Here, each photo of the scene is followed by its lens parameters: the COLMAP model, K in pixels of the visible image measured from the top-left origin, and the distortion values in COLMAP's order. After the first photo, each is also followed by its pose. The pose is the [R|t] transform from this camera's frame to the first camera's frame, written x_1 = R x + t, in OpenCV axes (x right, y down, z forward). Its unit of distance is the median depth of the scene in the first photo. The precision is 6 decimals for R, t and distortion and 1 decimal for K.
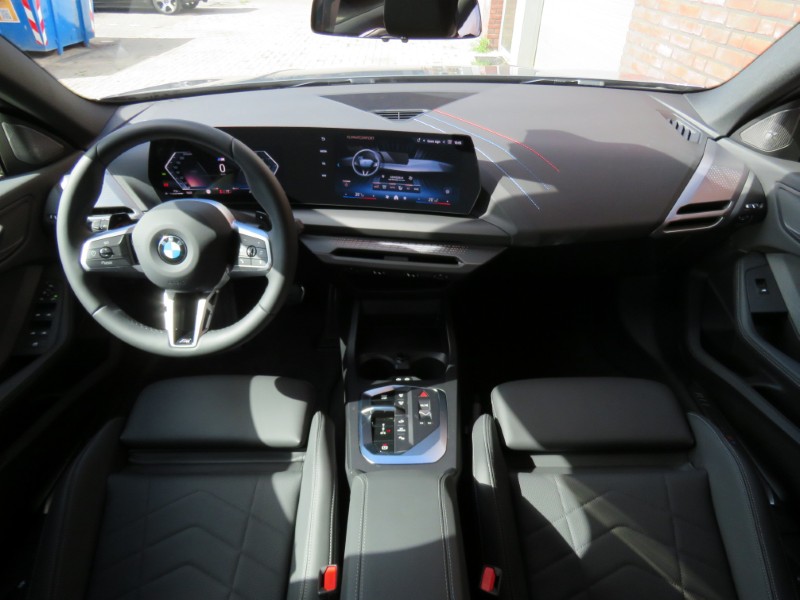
lens RADIAL K [[514.4, 0, 400.0], [0, 514.4, 300.0], [0, 0, 1]] dist [-0.007685, -0.000839]
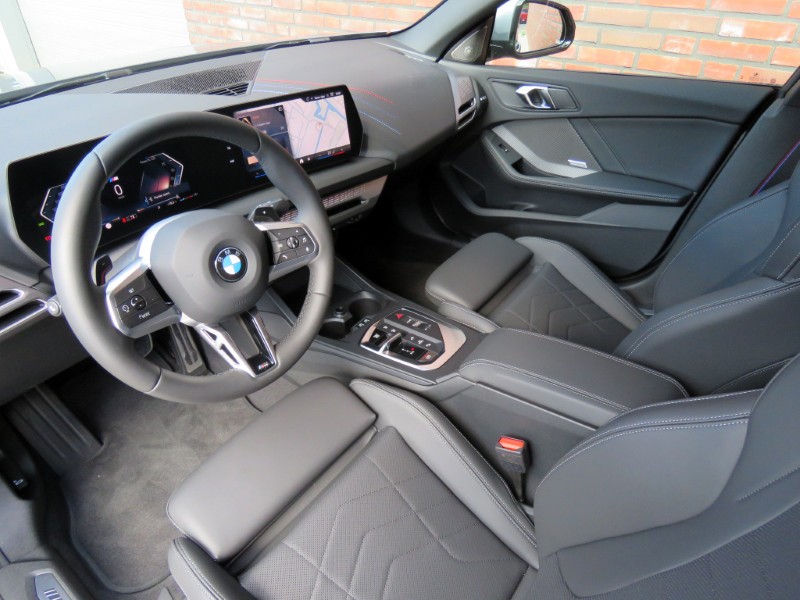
lens RADIAL K [[504.2, 0, 400.0], [0, 504.2, 300.0], [0, 0, 1]] dist [0.002434, -0.001264]
pose [[0.603677, -0.459861, 0.651231, -0.671073], [0.447024, 0.871622, 0.201107, -0.071342], [-0.660109, 0.169712, 0.731747, 0.174663]]
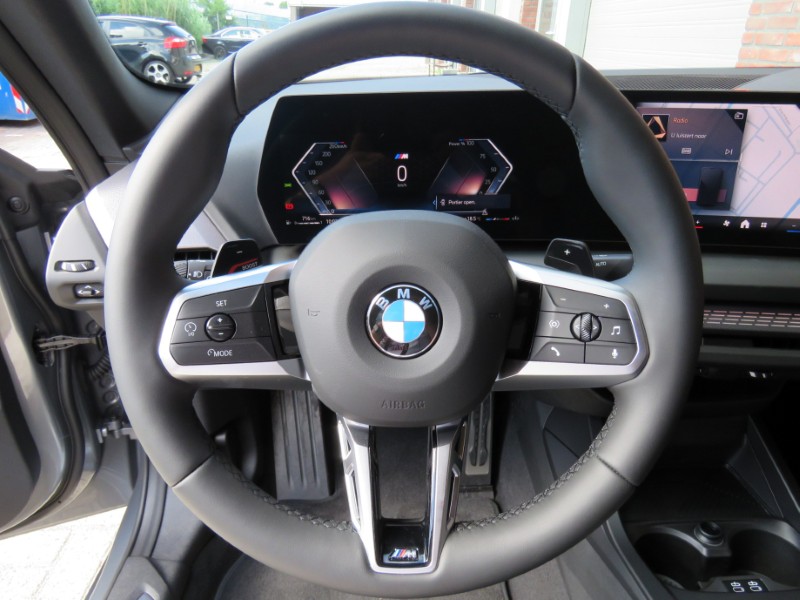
lens RADIAL K [[561.7, 0, 400.0], [0, 561.7, 300.0], [0, 0, 1]] dist [-0.001280, -0.004574]
pose [[0.999802, -0.010462, 0.016903, -0.360467], [0.013132, 0.985954, -0.166502, -0.034073], [-0.014924, 0.166691, 0.985896, 0.459384]]
